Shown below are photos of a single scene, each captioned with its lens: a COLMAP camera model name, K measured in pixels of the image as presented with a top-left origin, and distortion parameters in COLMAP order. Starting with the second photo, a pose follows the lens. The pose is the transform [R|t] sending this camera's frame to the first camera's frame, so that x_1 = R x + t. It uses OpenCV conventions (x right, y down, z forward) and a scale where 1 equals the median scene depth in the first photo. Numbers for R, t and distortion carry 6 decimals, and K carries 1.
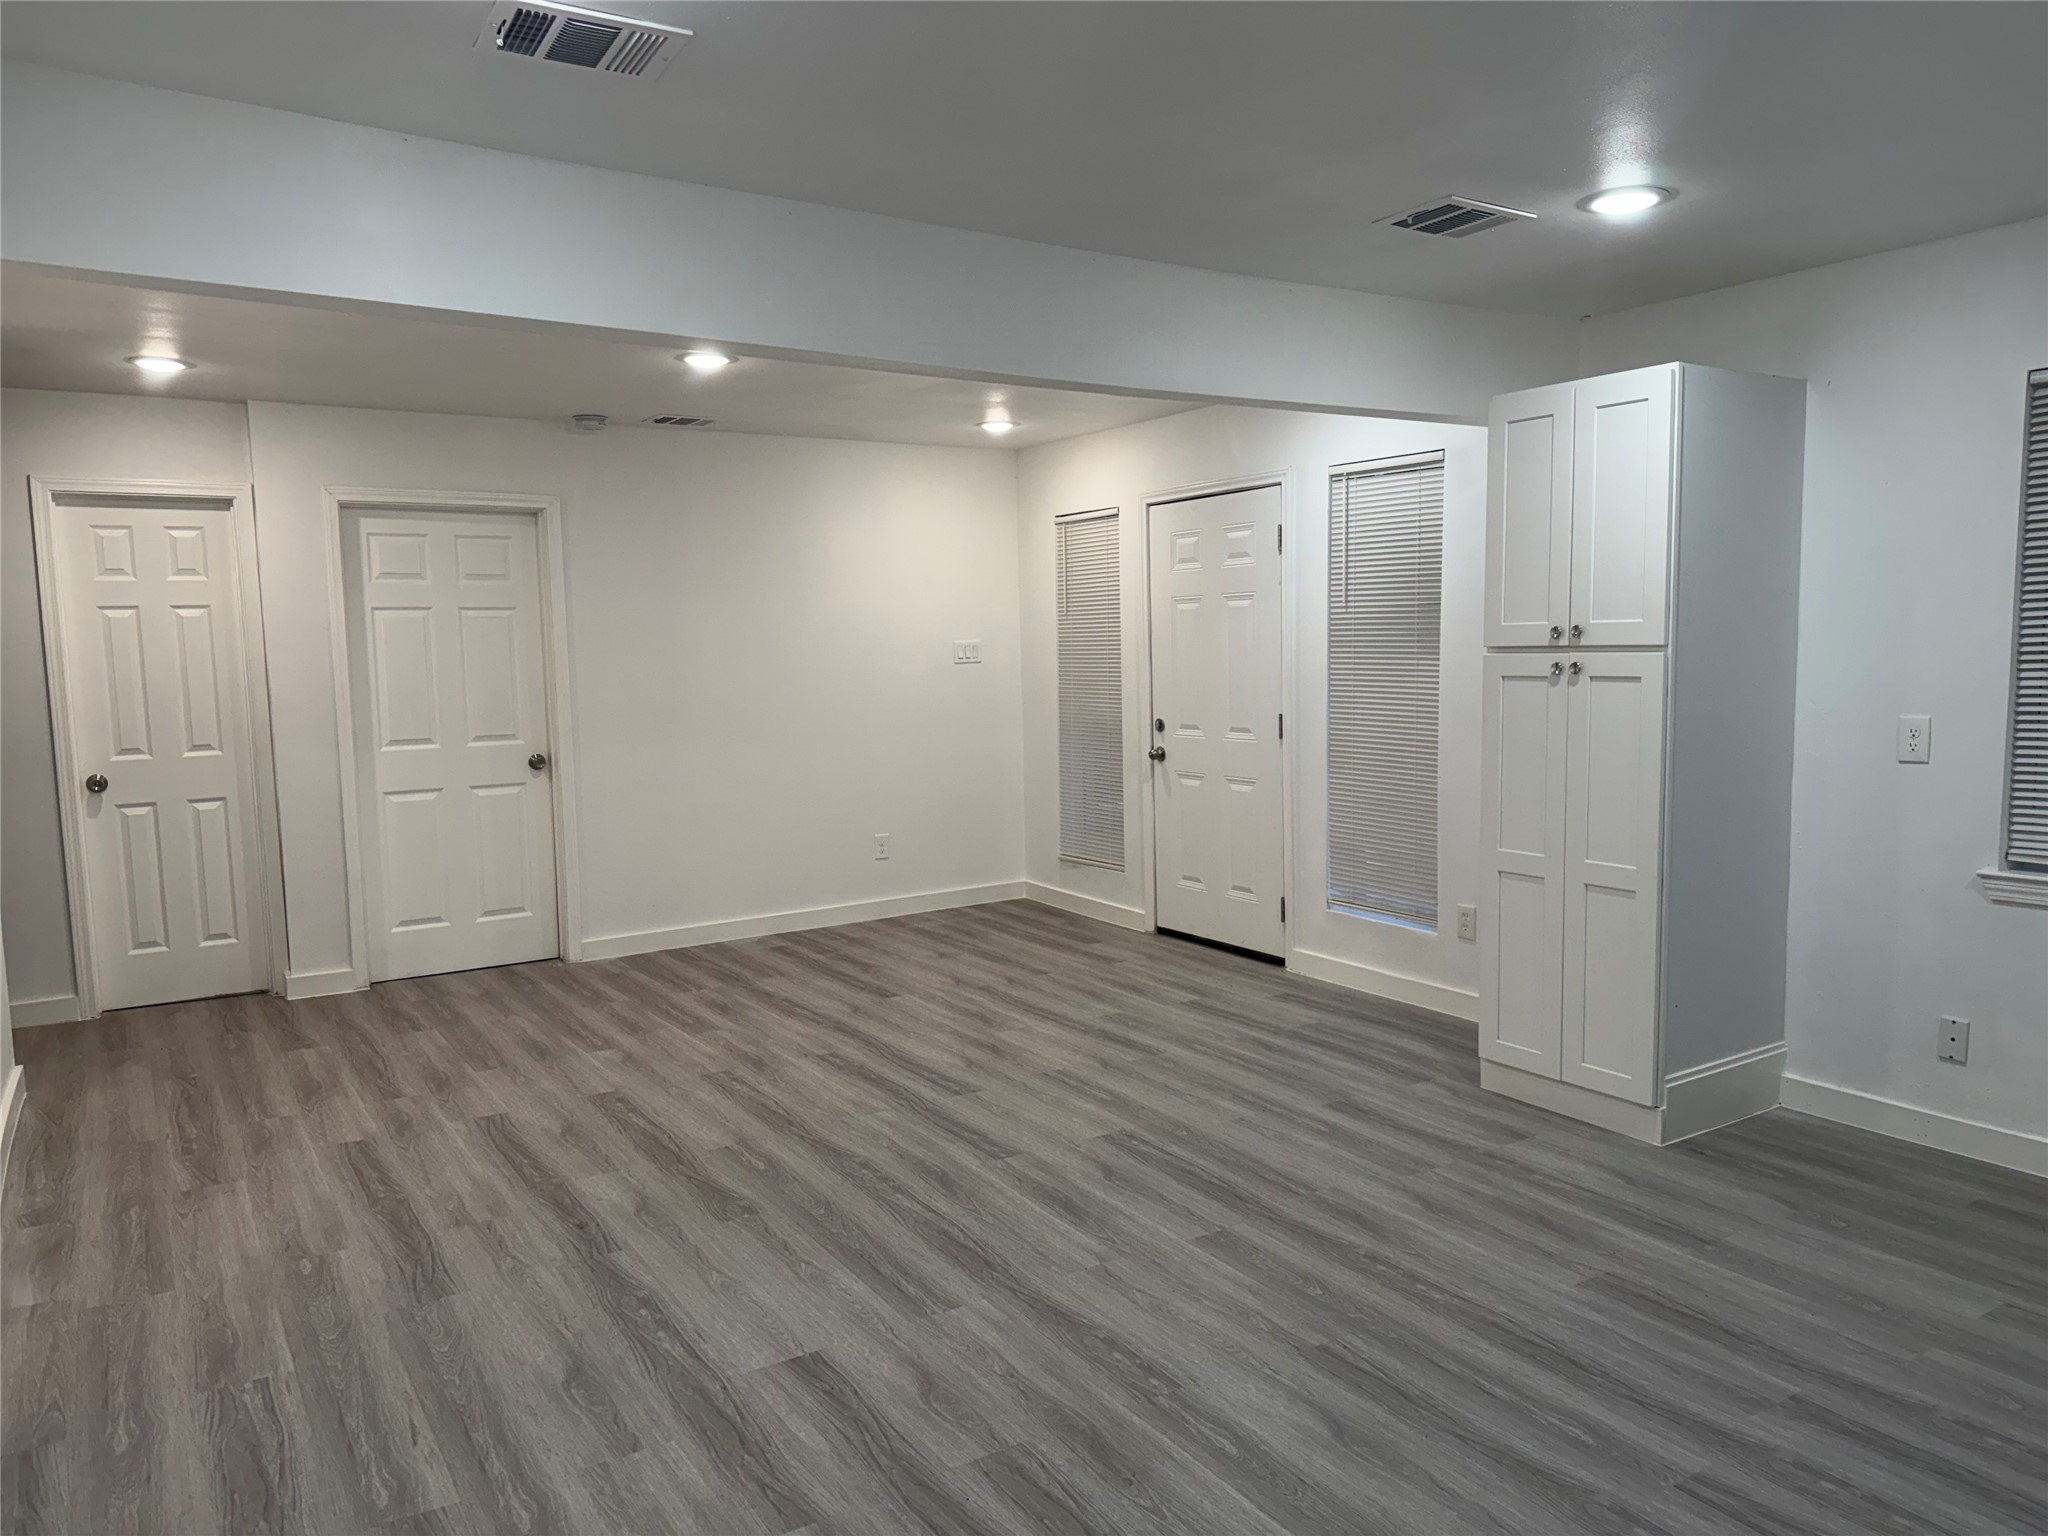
lens RADIAL K [[1419.7, 0, 1024.0], [0, 1419.7, 768.0], [0, 0, 1]] dist [0.045382, -0.006138]
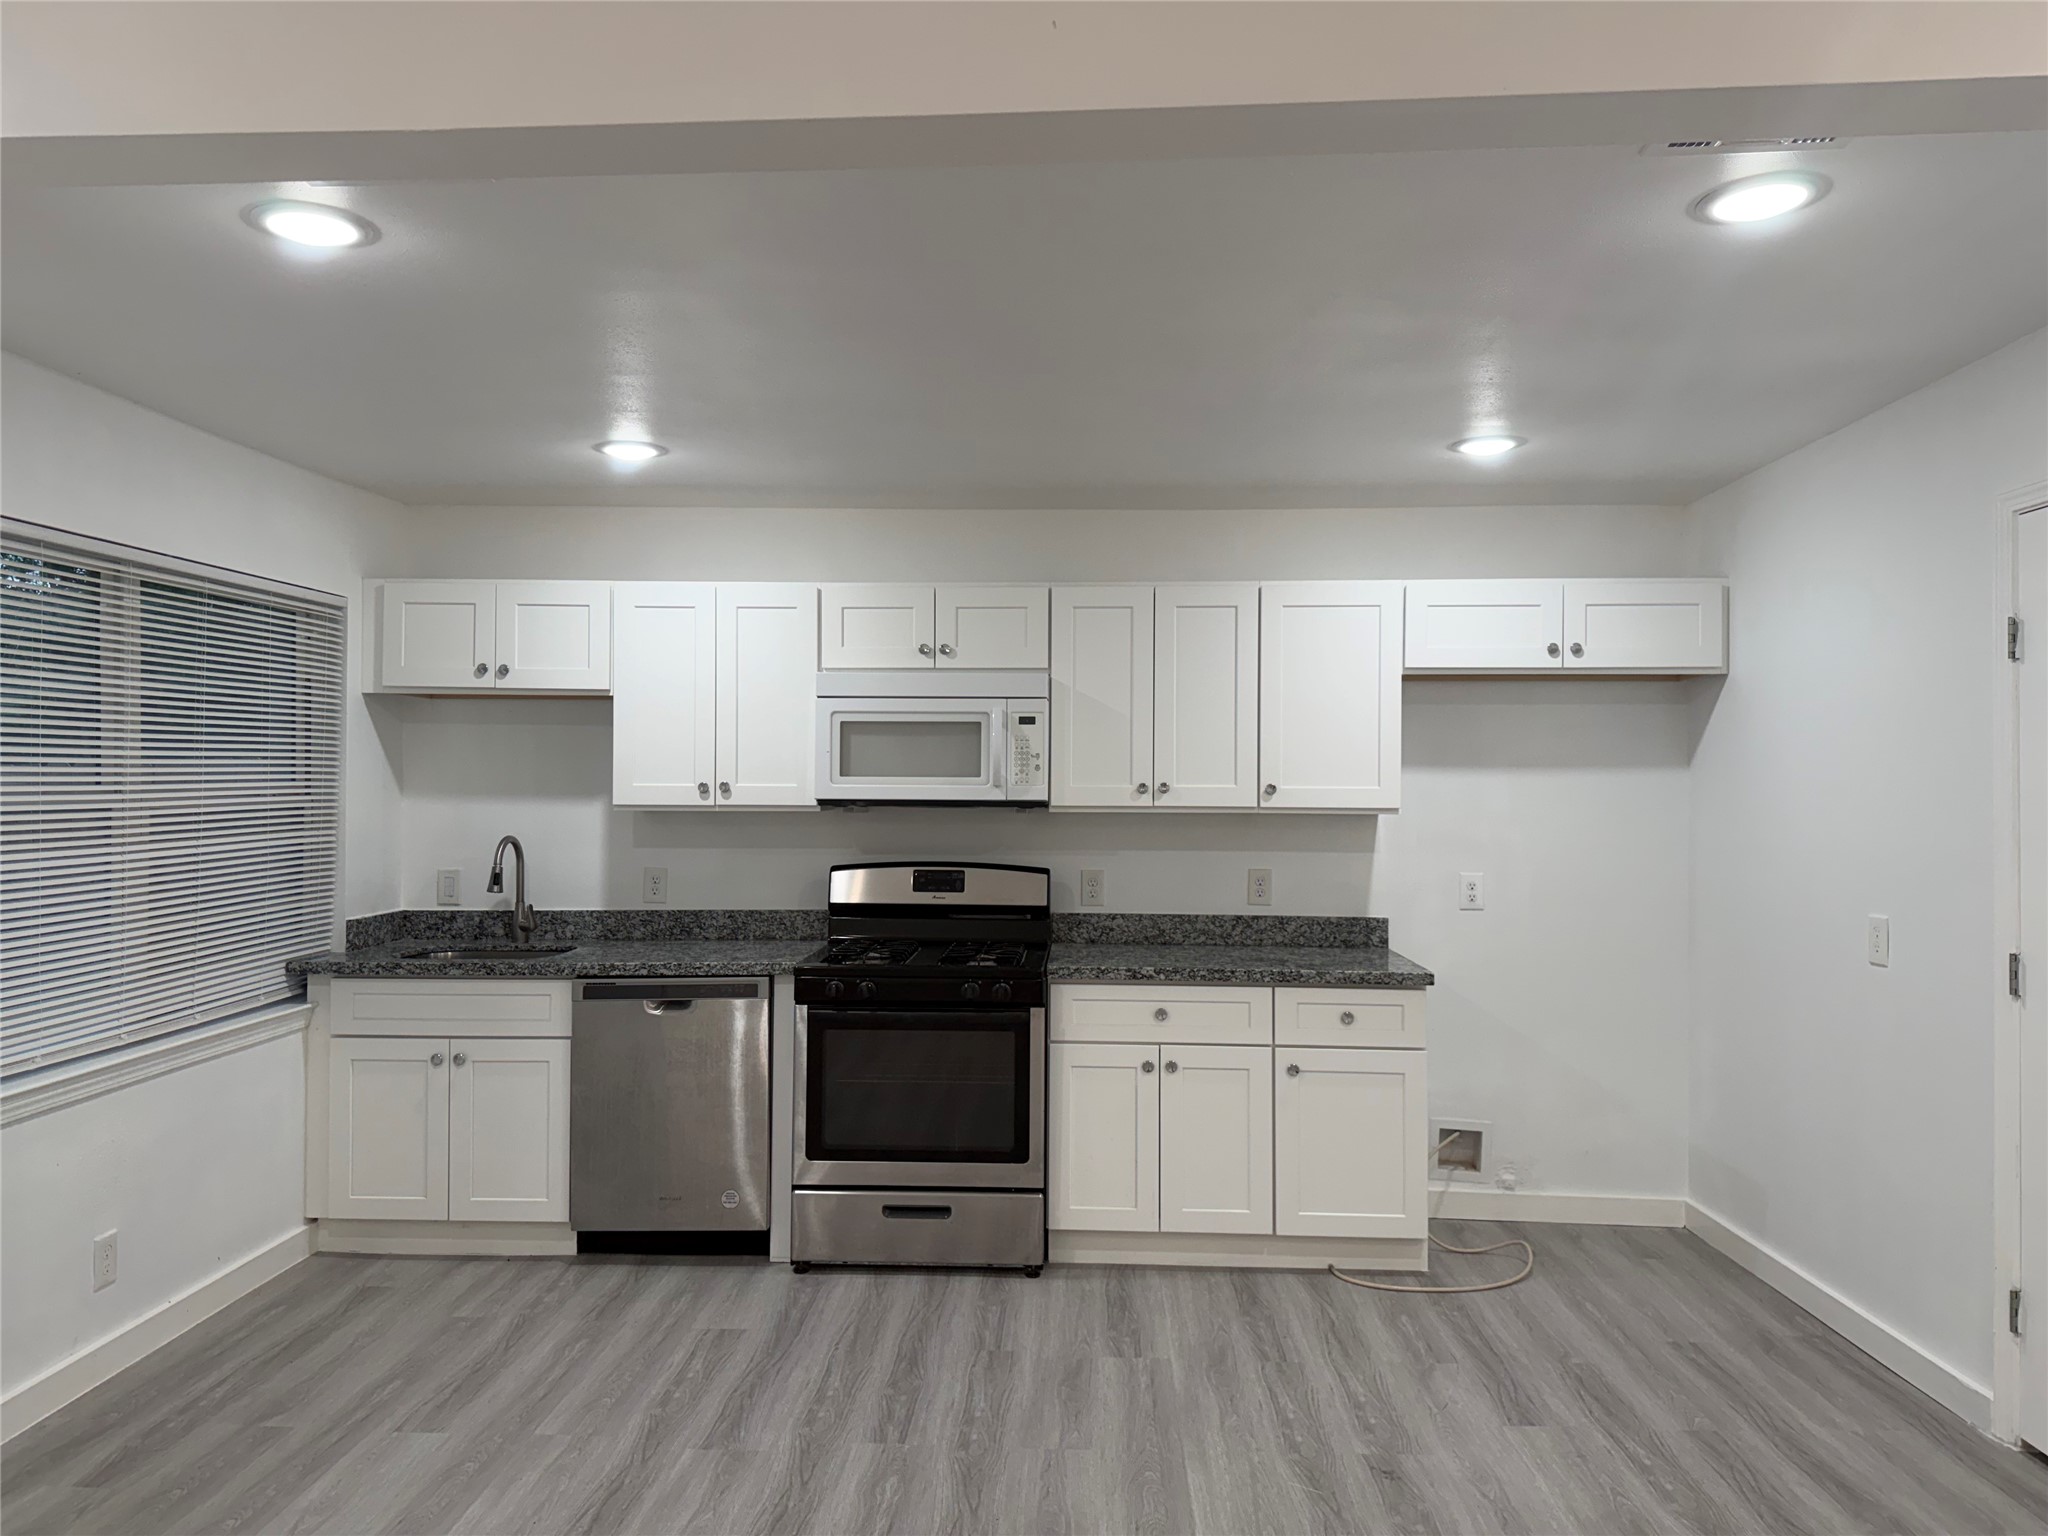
lens RADIAL K [[1419.7, 0, 1024.0], [0, 1419.7, 768.0], [0, 0, 1]] dist [0.045382, -0.006138]
pose [[-0.821622, 0.028637, 0.569313, -0.236150], [0.064003, 0.997056, 0.042215, -0.097688], [-0.566428, 0.071122, -0.821036, 1.144657]]
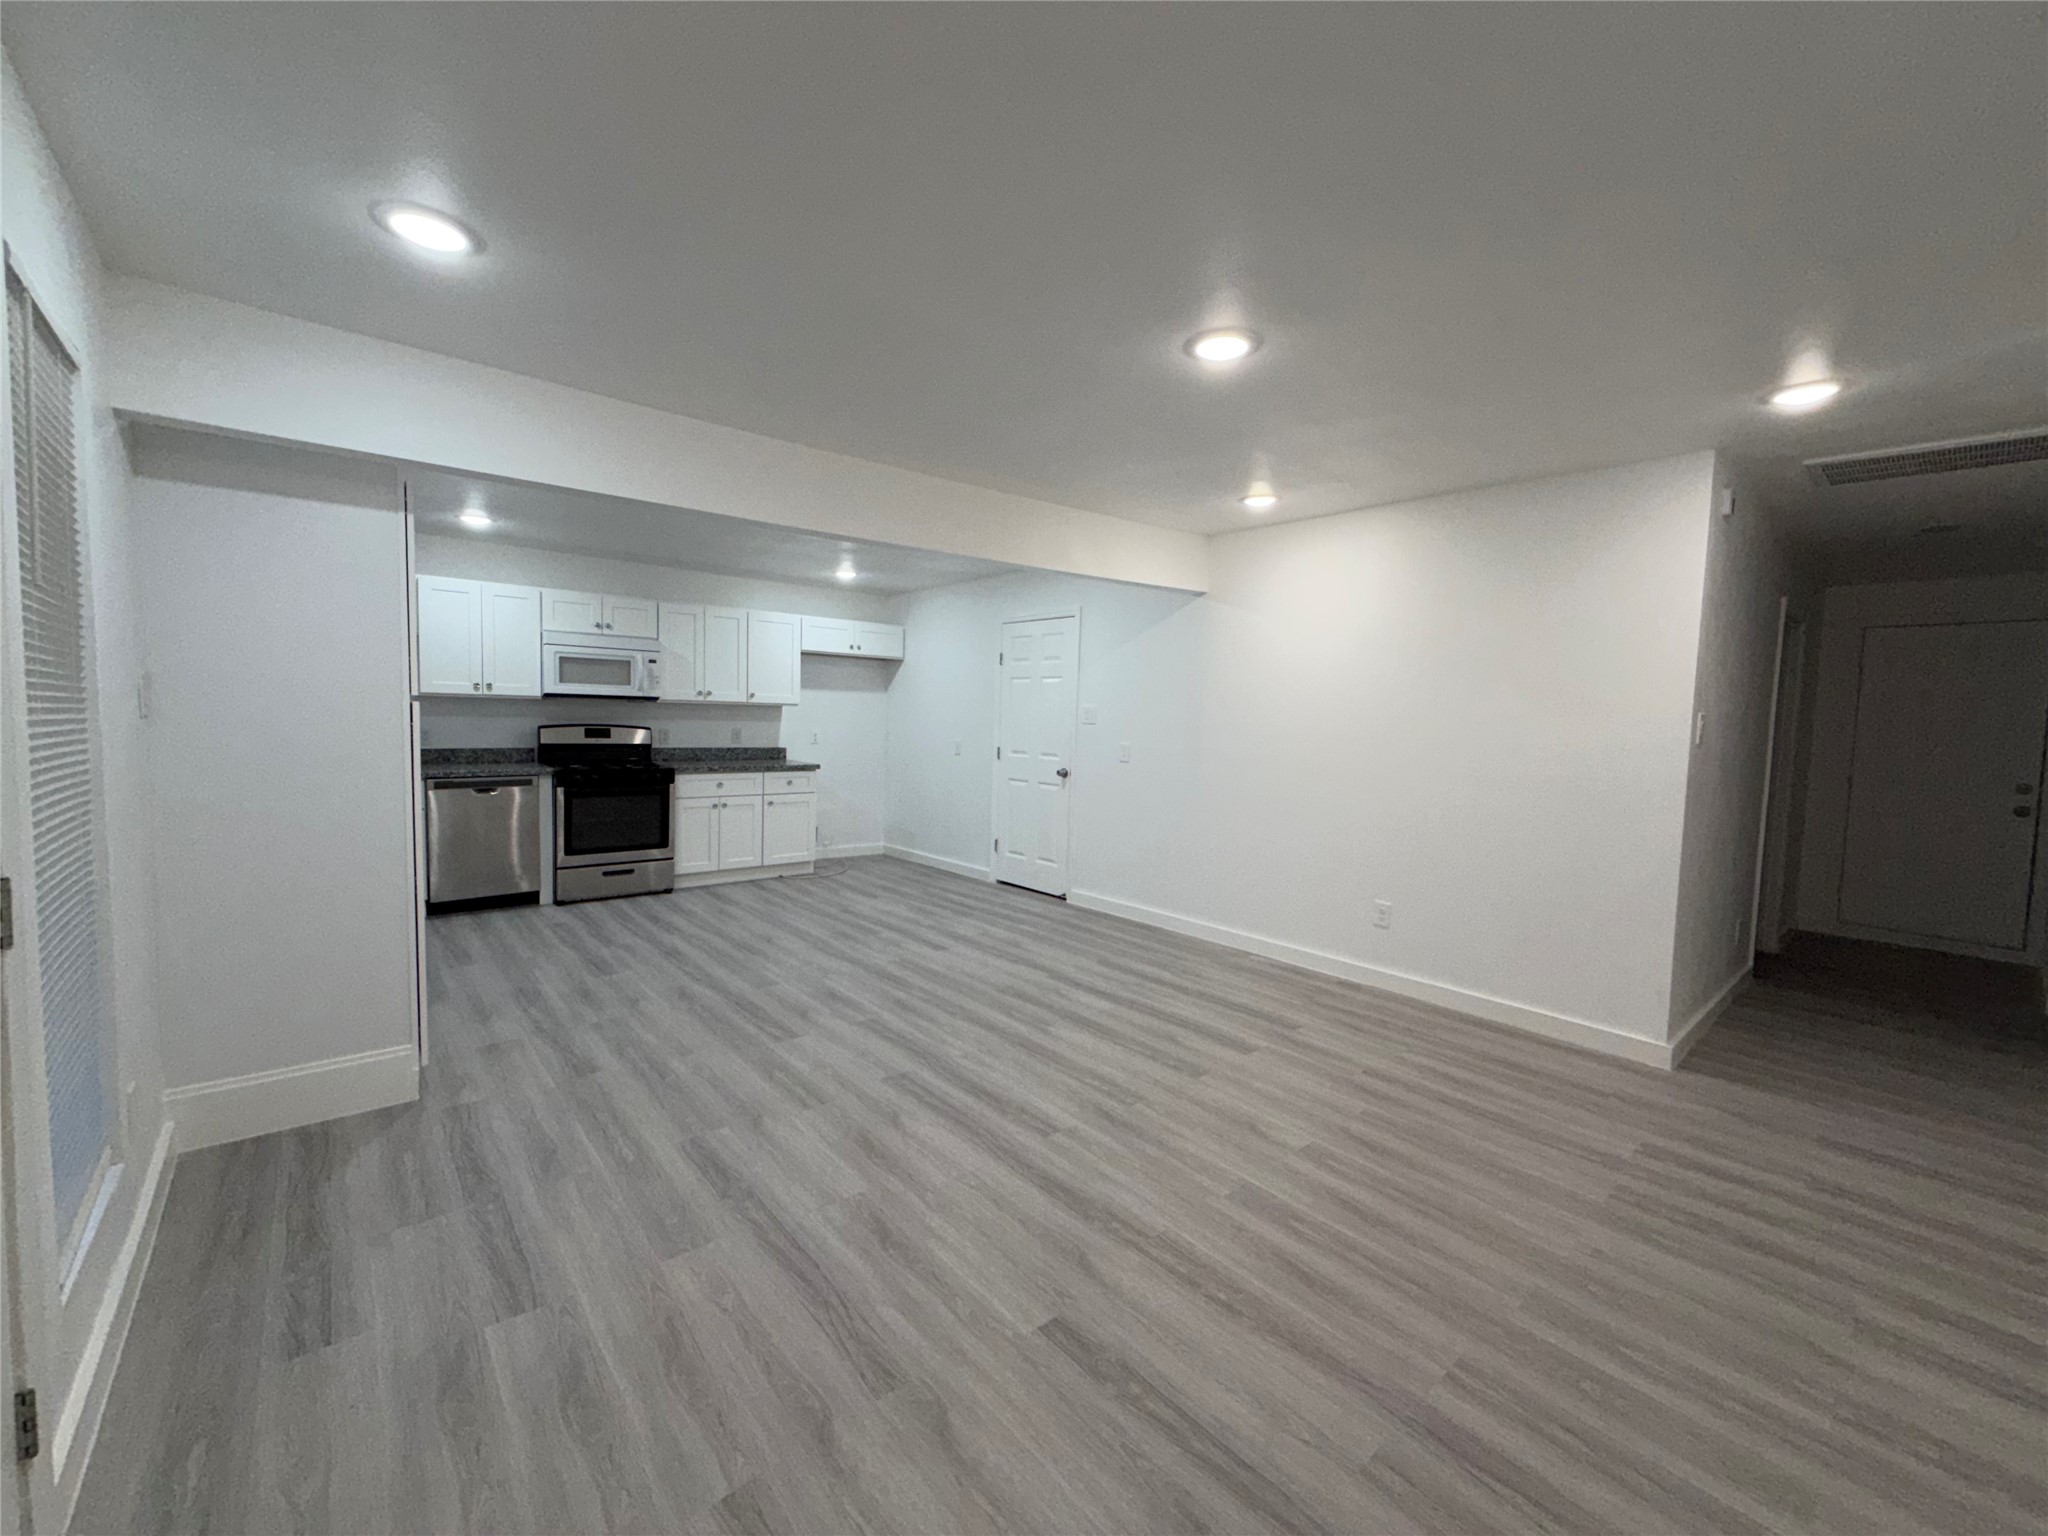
lens RADIAL K [[824.4, 0, 1024.0], [0, 824.4, 768.0], [0, 0, 1]] dist [-0.000774, -0.000037]
pose [[-0.989020, 0.001555, -0.147771, -0.049063], [-0.022130, 0.987111, 0.158500, -0.146969], [0.146113, 0.160029, -0.976238, 1.776428]]
